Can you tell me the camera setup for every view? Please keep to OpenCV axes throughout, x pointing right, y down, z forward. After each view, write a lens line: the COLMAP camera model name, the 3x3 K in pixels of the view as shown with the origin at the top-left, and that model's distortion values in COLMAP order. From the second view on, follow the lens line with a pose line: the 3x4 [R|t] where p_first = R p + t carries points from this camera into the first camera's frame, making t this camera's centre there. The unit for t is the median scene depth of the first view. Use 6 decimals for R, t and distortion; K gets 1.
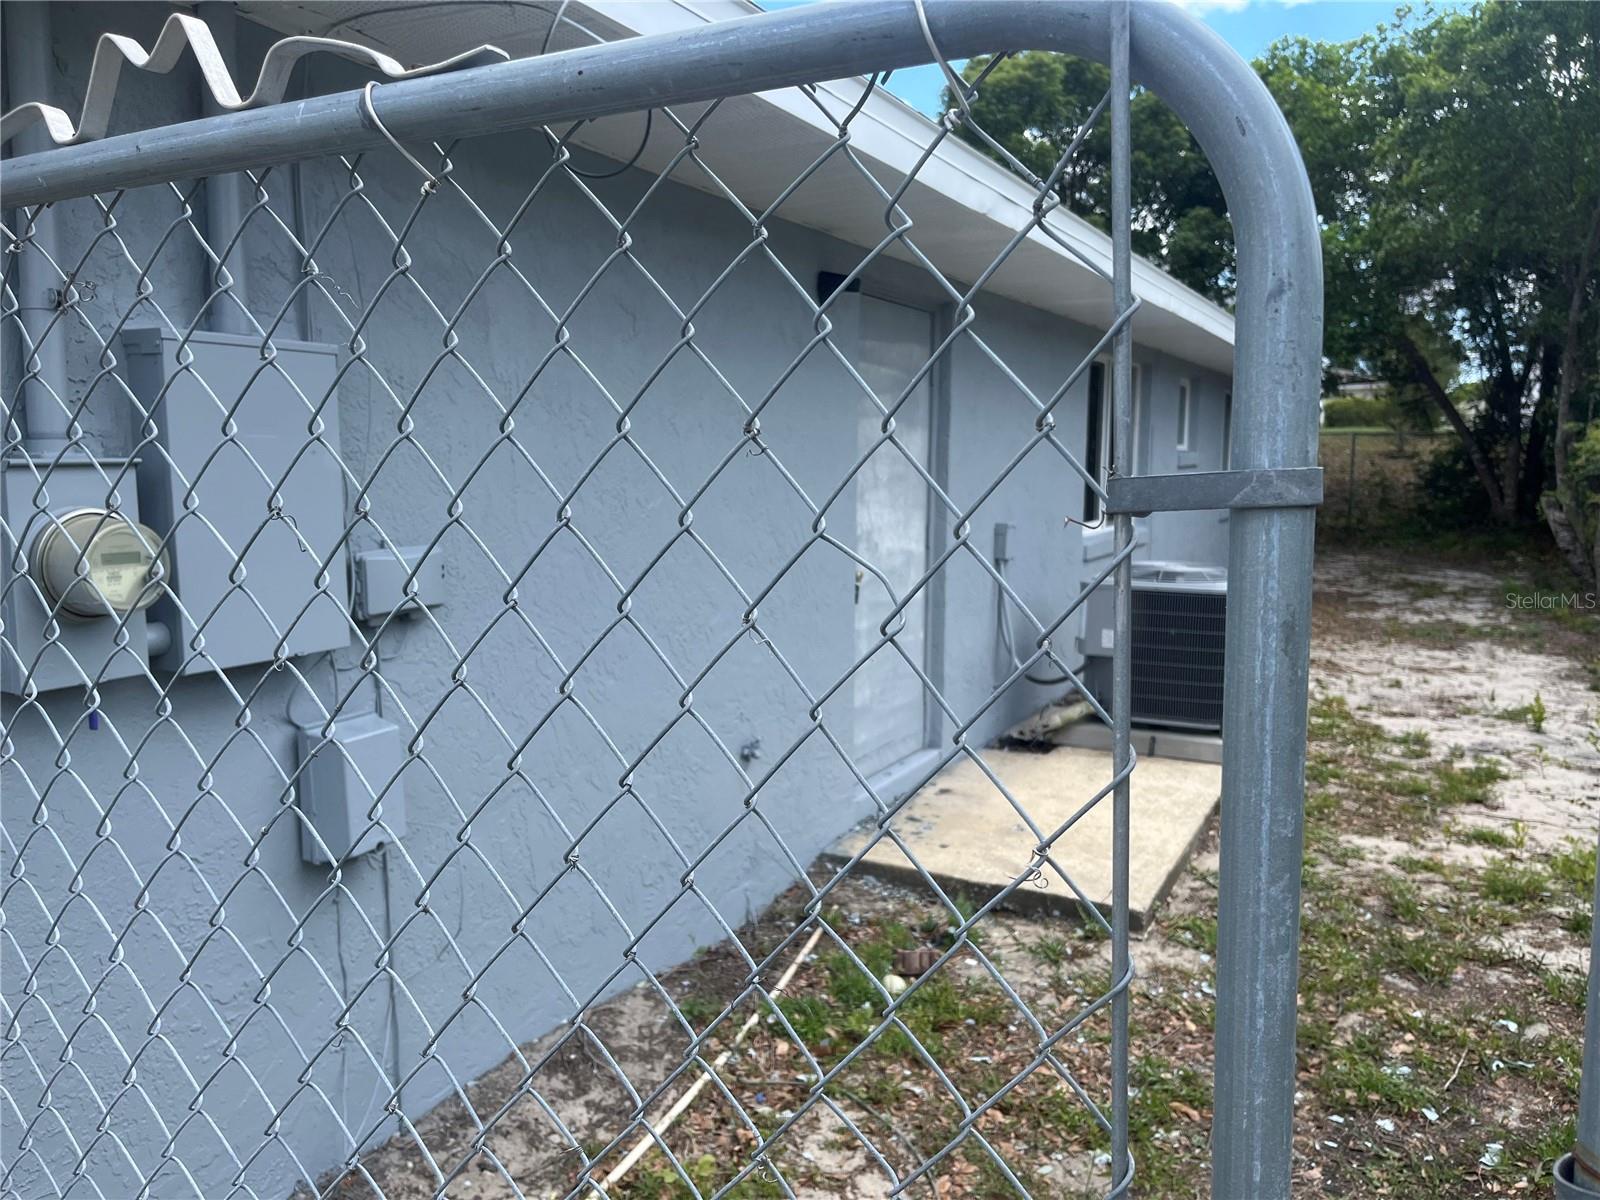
lens RADIAL K [[1206.3, 0, 805.3], [0, 1206.3, 615.9], [0, 0, 1]] dist [0.061301, -0.089861]
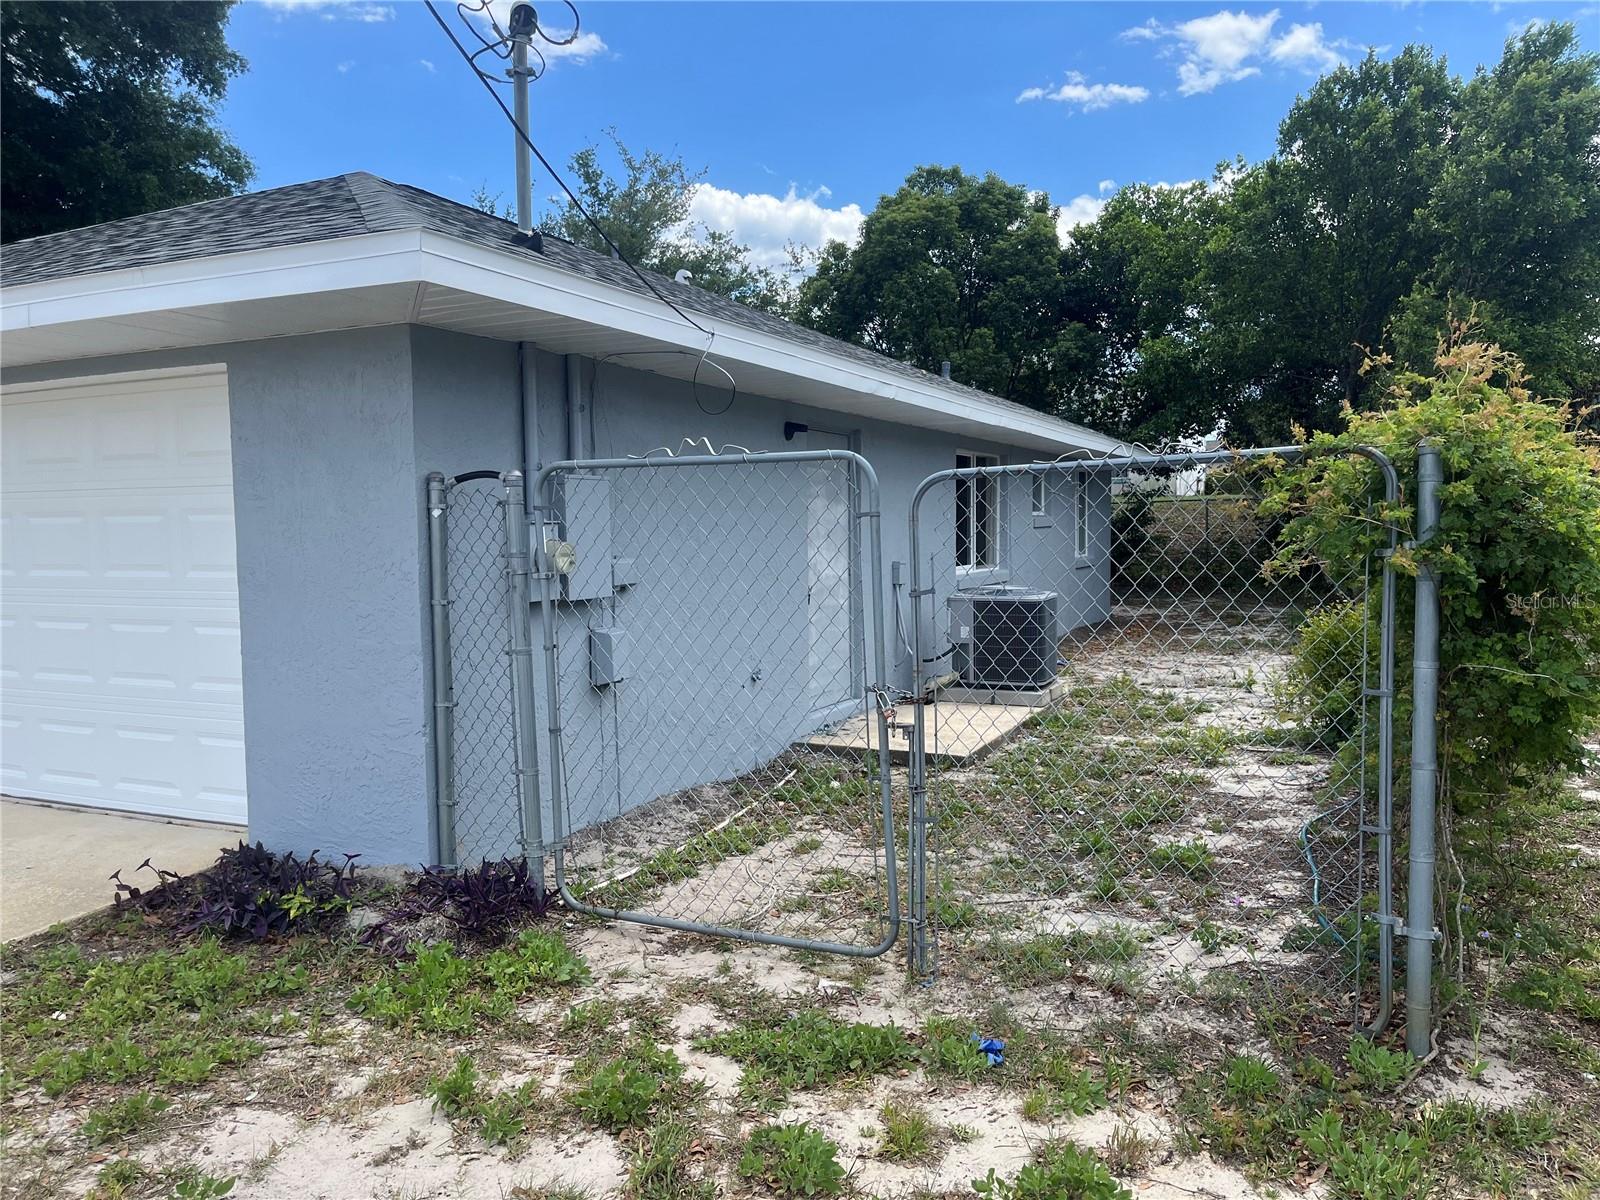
lens RADIAL K [[1193.3, 0, 842.4], [0, 1193.3, 603.5], [0, 0, 1]] dist [0.111338, 0.000621]
pose [[0.996229, -0.014926, 0.085471, -0.046283], [0.020375, 0.997790, -0.063241, 0.080234], [-0.084338, 0.064744, 0.994332, -0.576204]]
